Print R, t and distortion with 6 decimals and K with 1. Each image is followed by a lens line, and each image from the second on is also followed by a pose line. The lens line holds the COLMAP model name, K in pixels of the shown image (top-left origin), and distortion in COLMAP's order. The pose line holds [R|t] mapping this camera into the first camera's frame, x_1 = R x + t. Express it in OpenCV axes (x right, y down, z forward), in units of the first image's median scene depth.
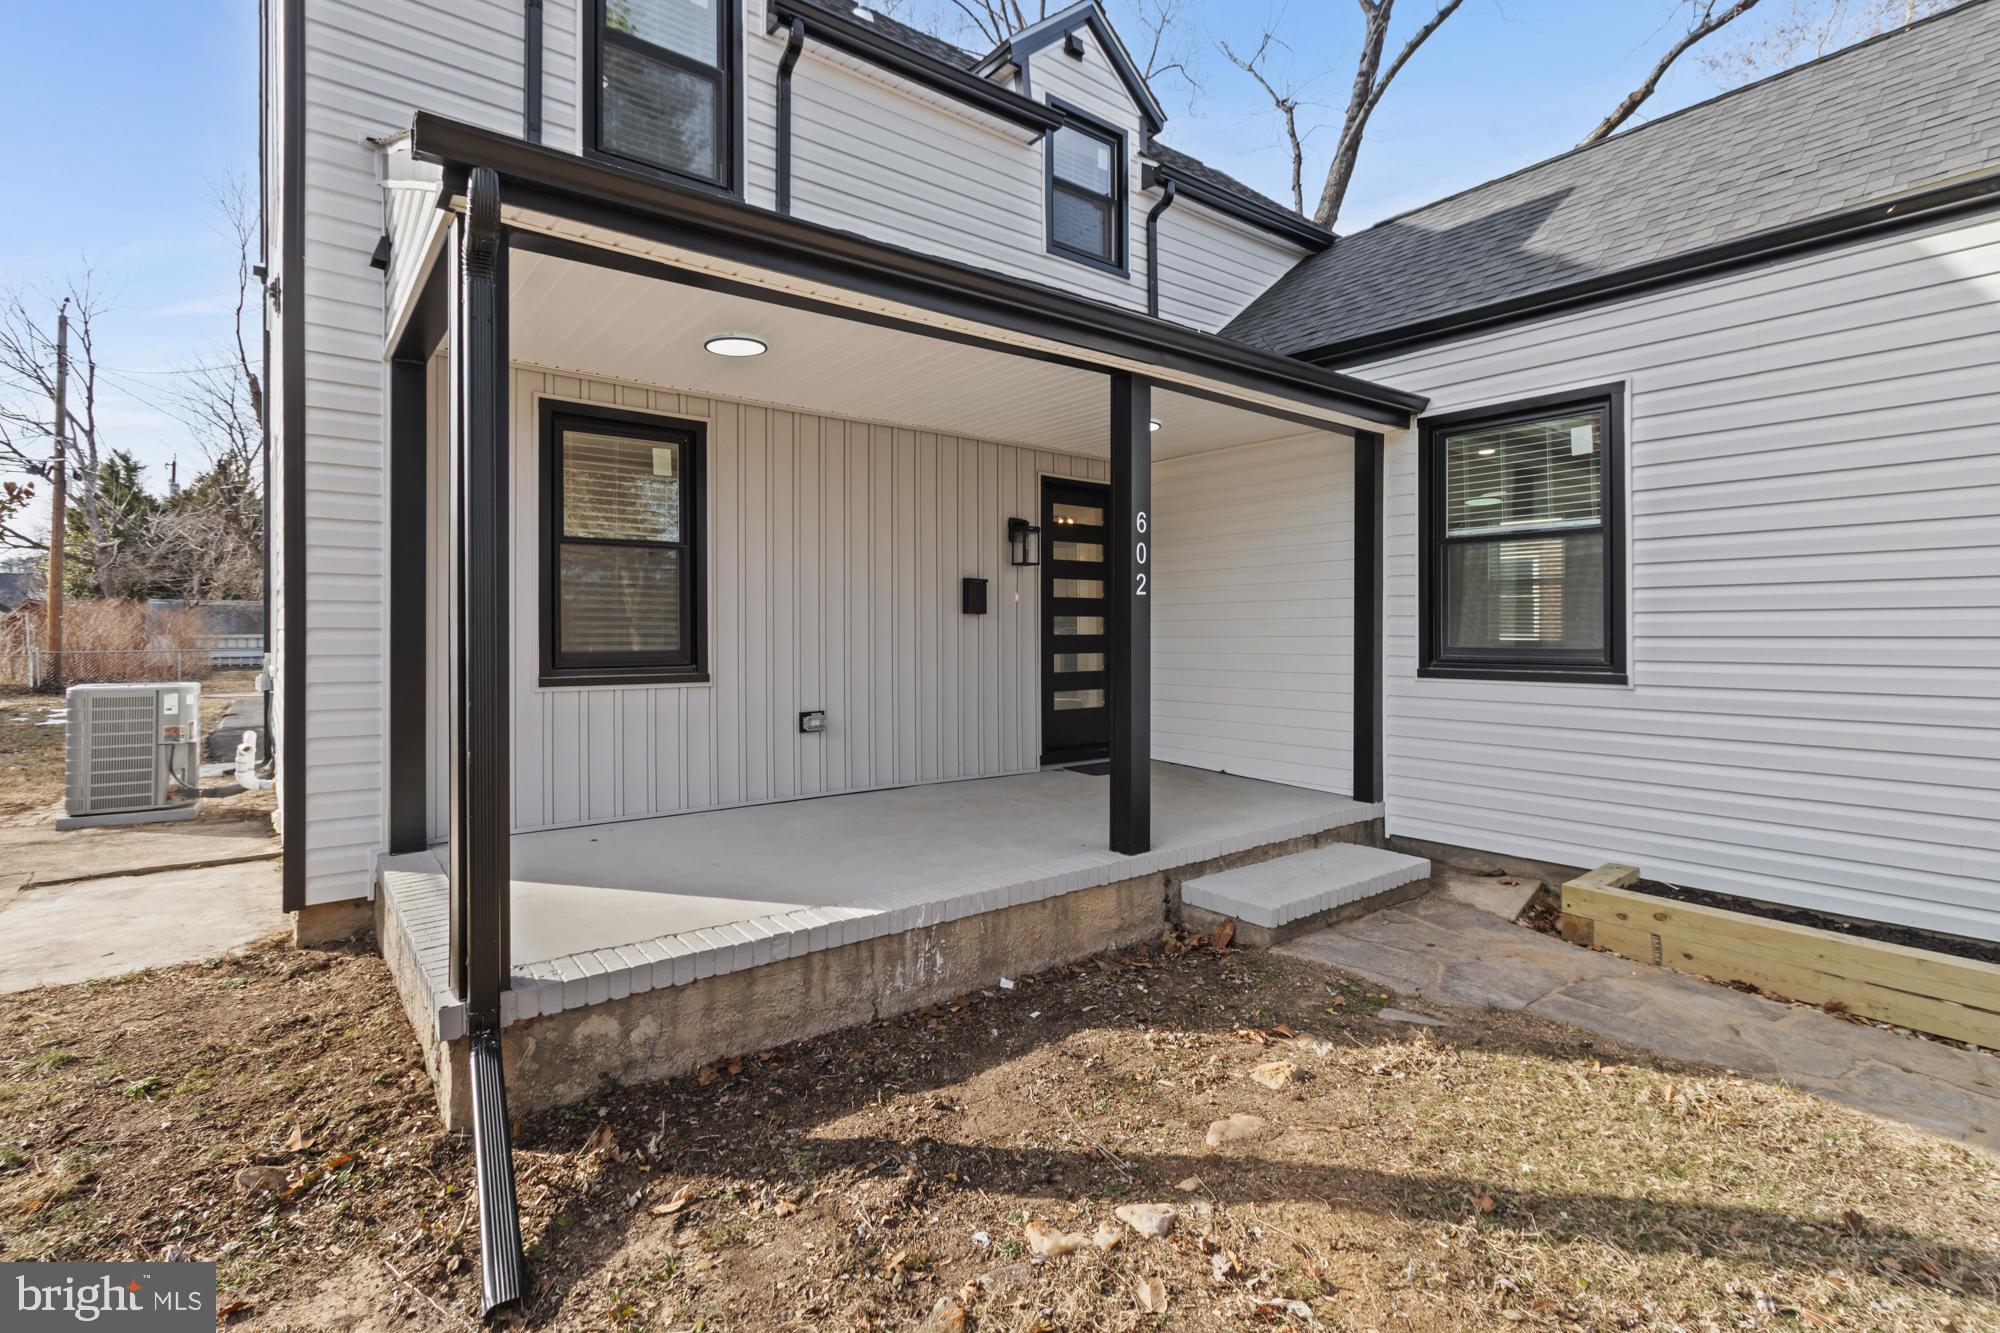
lens RADIAL K [[937.4, 0, 1010.6], [0, 937.4, 631.7], [0, 0, 1]] dist [0.009792, 0.002235]
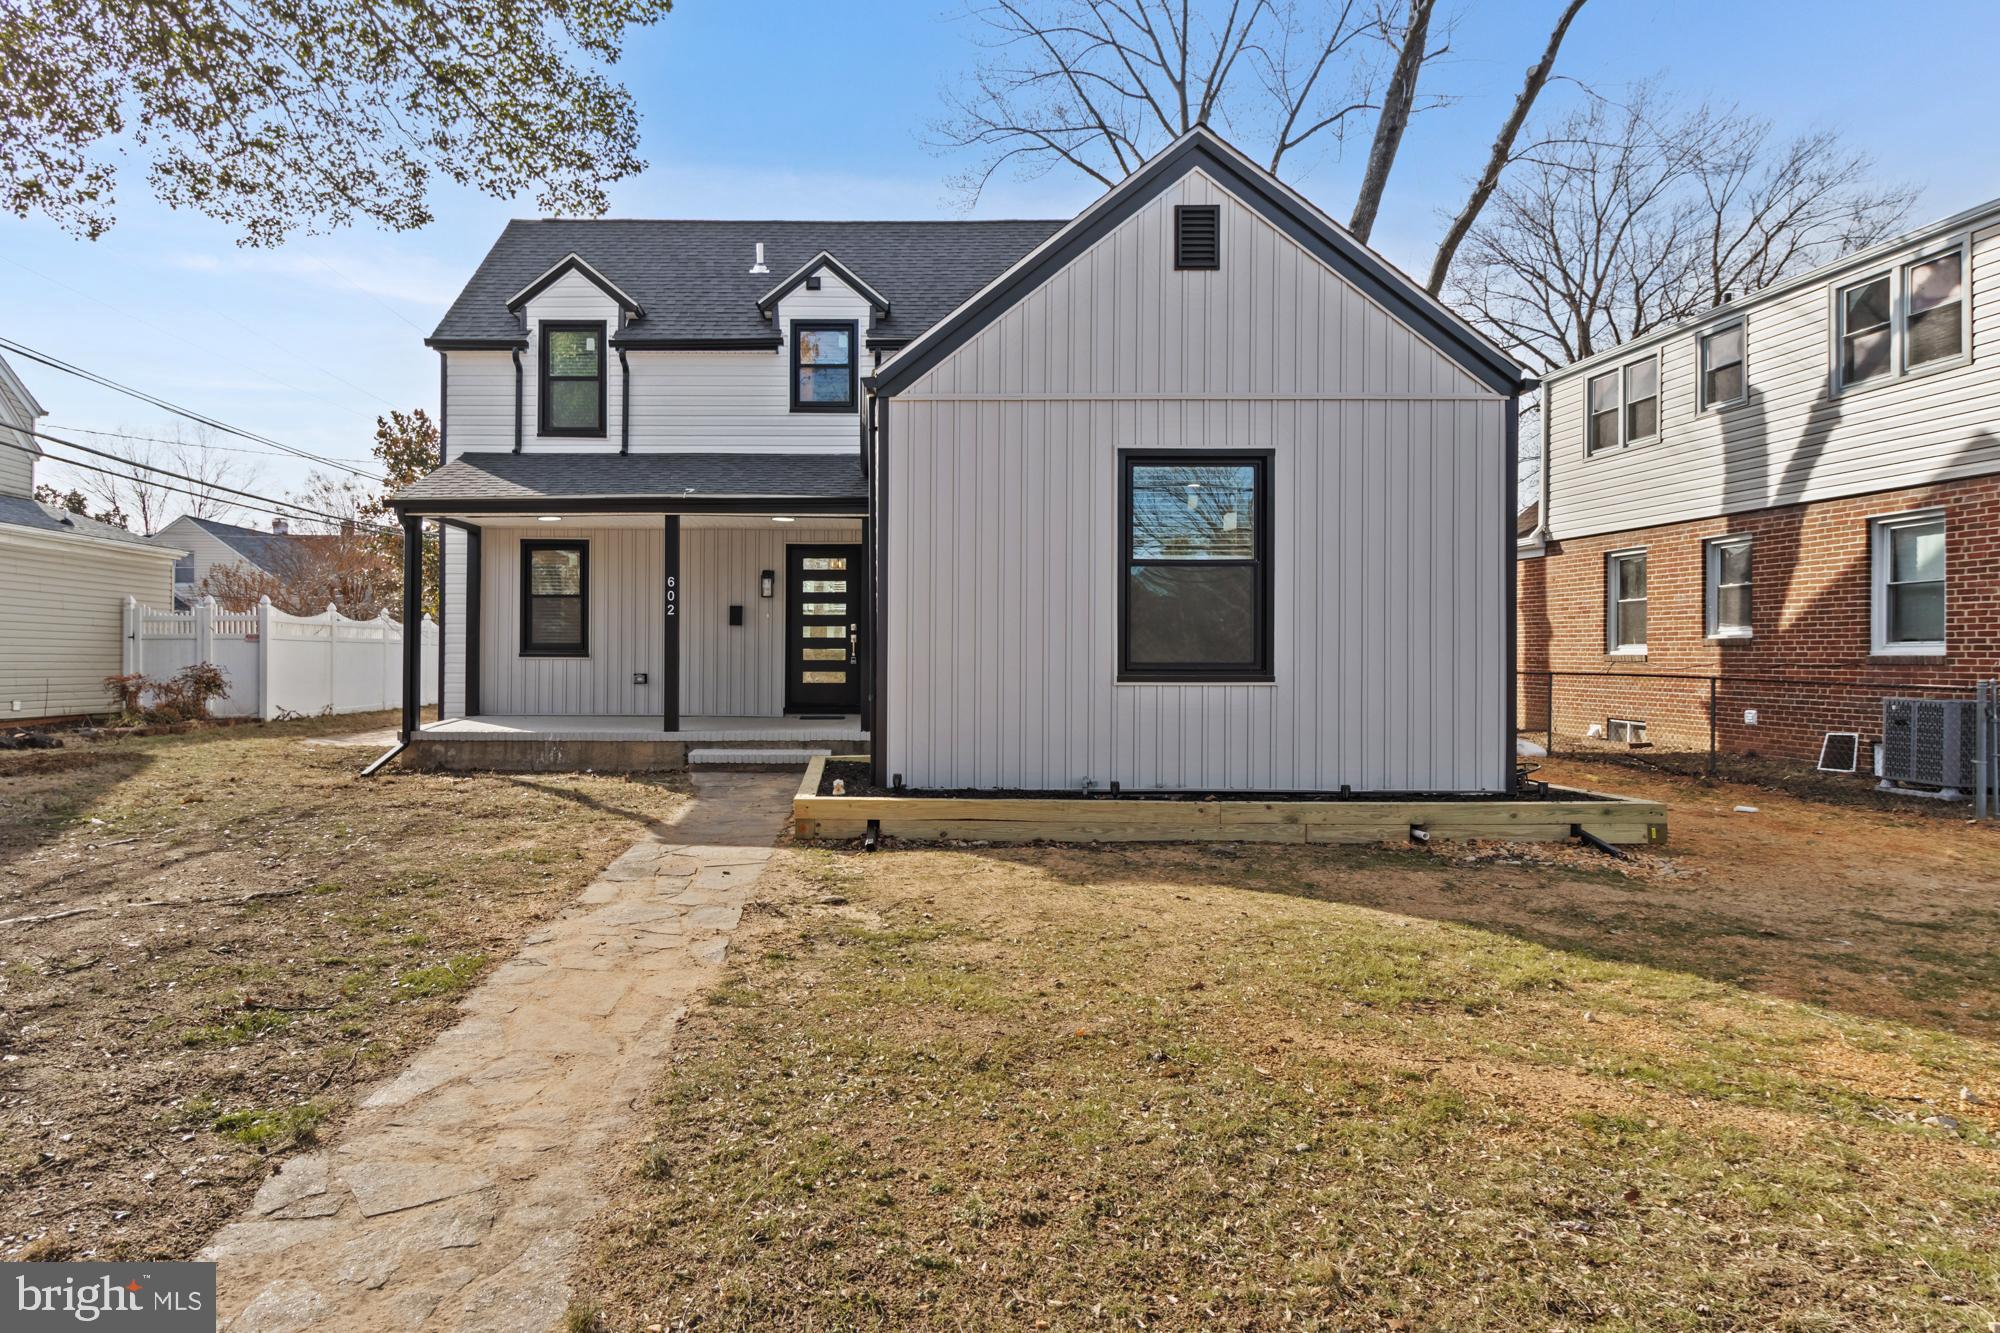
lens RADIAL K [[1229.0, 0, 910.2], [0, 1229.0, 655.9], [0, 0, 1]] dist [0.025910, 0.000686]
pose [[0.772839, 0.000268, -0.634602, 1.928573], [-0.005202, 0.999969, -0.005913, 0.058752], [0.634580, 0.007871, 0.772817, -0.694195]]
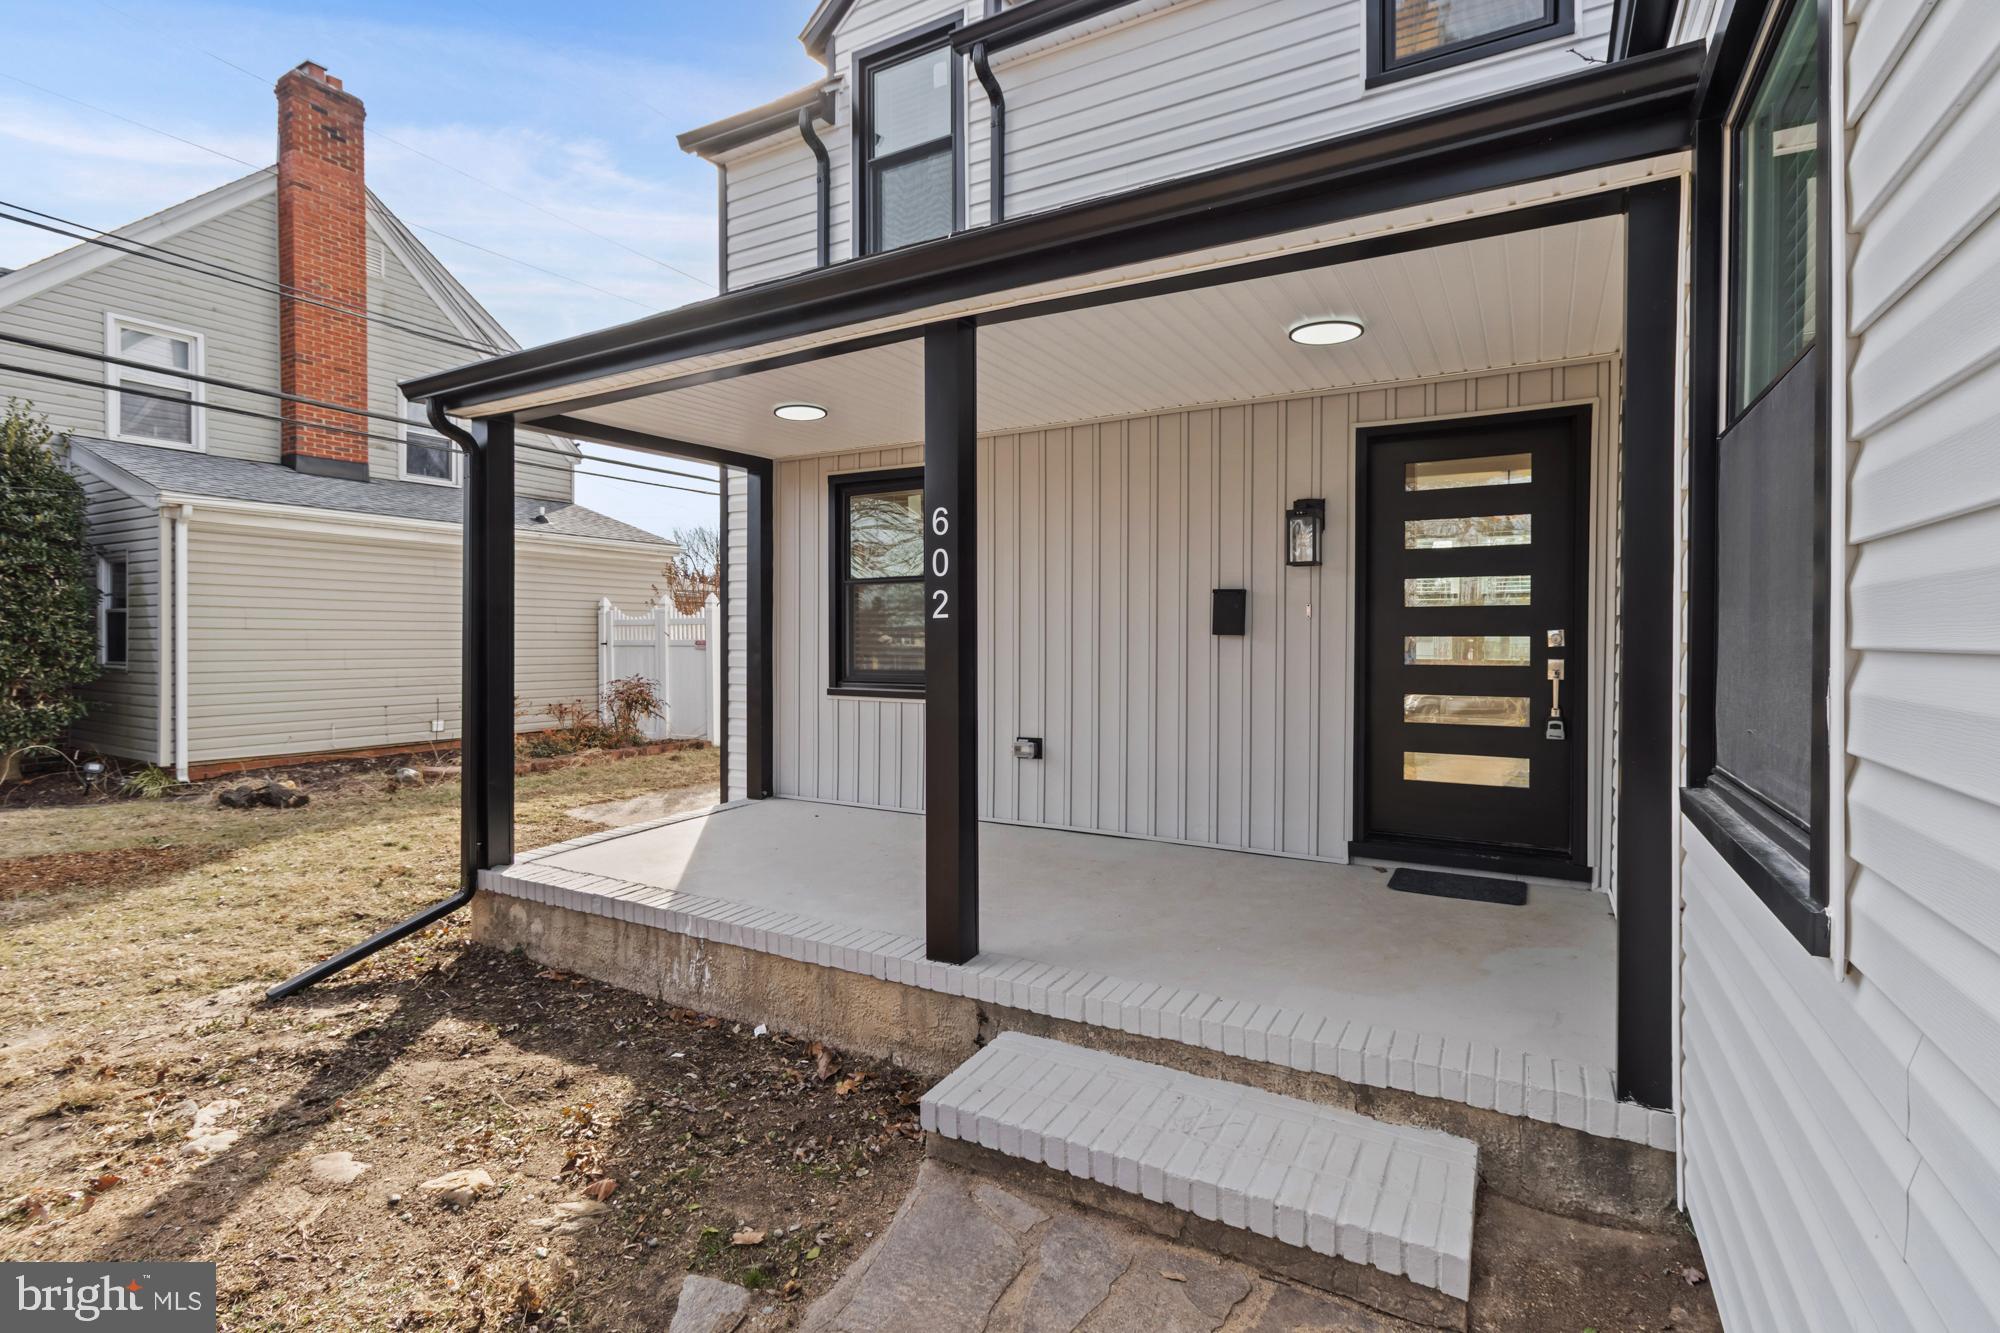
lens RADIAL K [[937.4, 0, 989.4], [0, 937.4, 646.0], [0, 0, 1]] dist [0.009792, 0.002235]
pose [[0.366052, 0.009381, -0.930547, 0.670522], [-0.002159, 0.999955, 0.009231, -0.018623], [0.930592, -0.001370, 0.366055, 0.599640]]
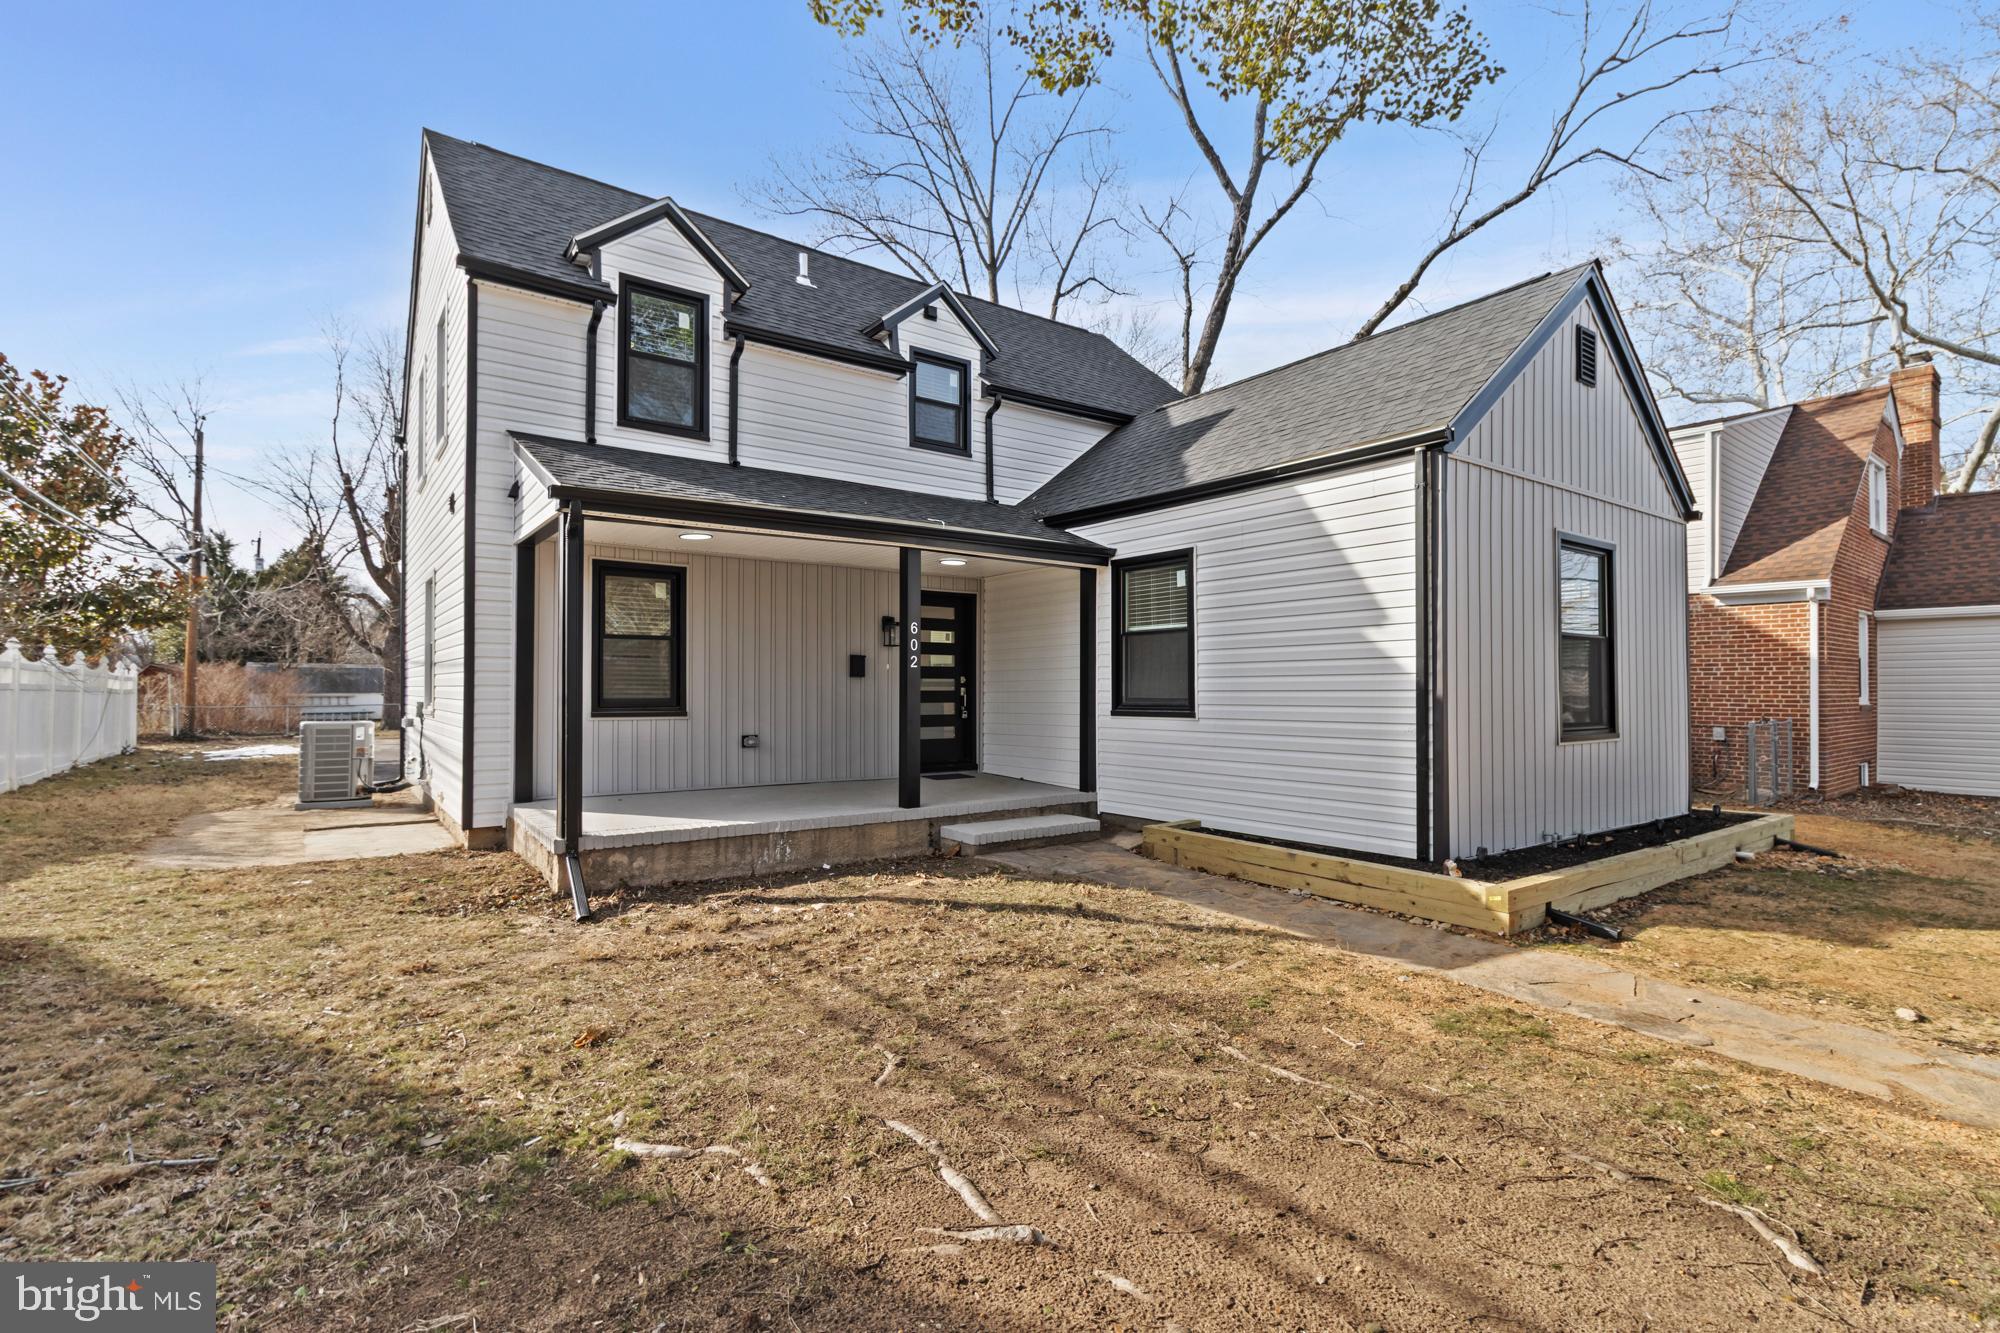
lens RADIAL K [[937.4, 0, 1013.2], [0, 937.4, 680.6], [0, 0, 1]] dist [0.009792, 0.002235]
pose [[0.999512, 0.001307, -0.031204, 0.308791], [-0.001732, 0.999906, -0.013601, 0.009070], [0.031184, 0.013649, 0.999420, -0.658148]]
